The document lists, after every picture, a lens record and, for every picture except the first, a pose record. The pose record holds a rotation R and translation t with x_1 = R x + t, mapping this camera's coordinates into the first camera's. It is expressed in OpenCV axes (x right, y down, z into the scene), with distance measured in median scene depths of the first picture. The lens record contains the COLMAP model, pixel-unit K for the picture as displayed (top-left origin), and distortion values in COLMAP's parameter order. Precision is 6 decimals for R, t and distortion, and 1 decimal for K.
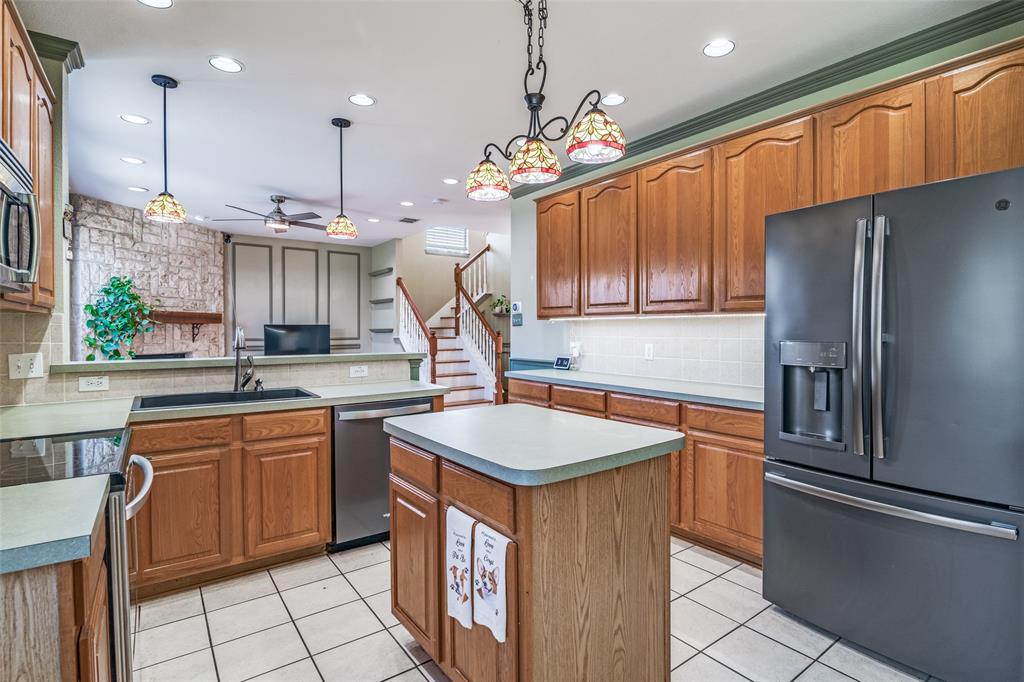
lens RADIAL K [[480.4, 0, 514.0], [0, 480.4, 336.1], [0, 0, 1]] dist [-0.005803, 0.000175]
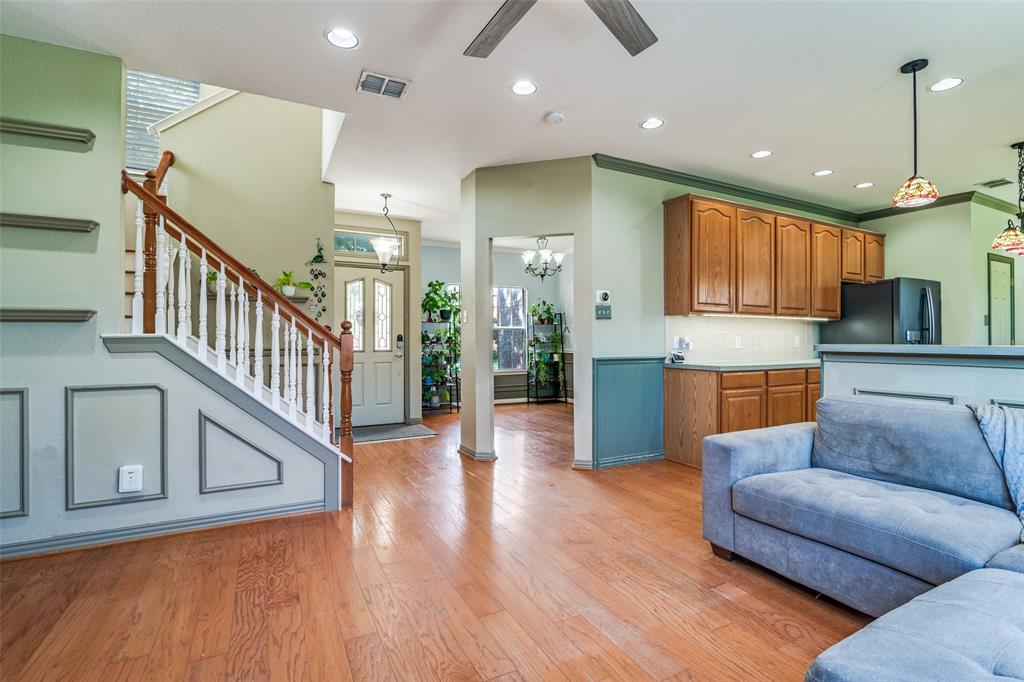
lens RADIAL K [[480.4, 0, 505.3], [0, 480.4, 339.4], [0, 0, 1]] dist [-0.005803, 0.000175]
pose [[0.138132, -0.007013, 0.990389, -0.704819], [0.011429, 0.999920, 0.005487, 0.006593], [-0.990348, 0.010562, 0.138201, 0.878993]]
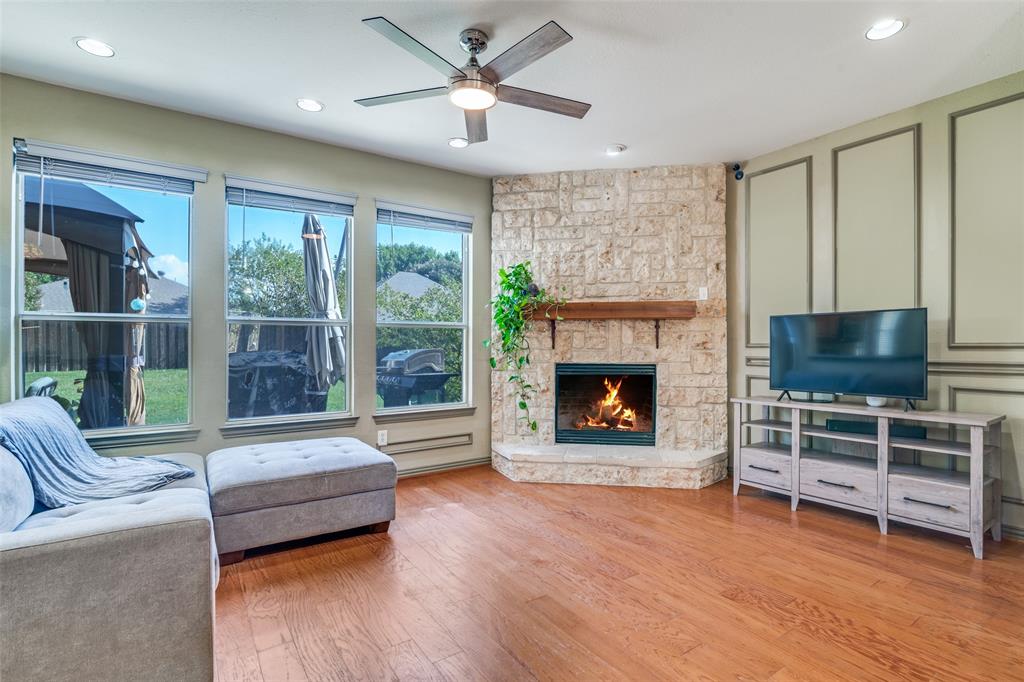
lens RADIAL K [[480.4, 0, 518.1], [0, 480.4, 338.7], [0, 0, 1]] dist [-0.005803, 0.000175]
pose [[0.011503, -0.002167, -0.999931, -0.023192], [-0.006723, 0.999975, -0.002245, 0.003106], [0.999911, 0.006748, 0.011488, 0.915782]]
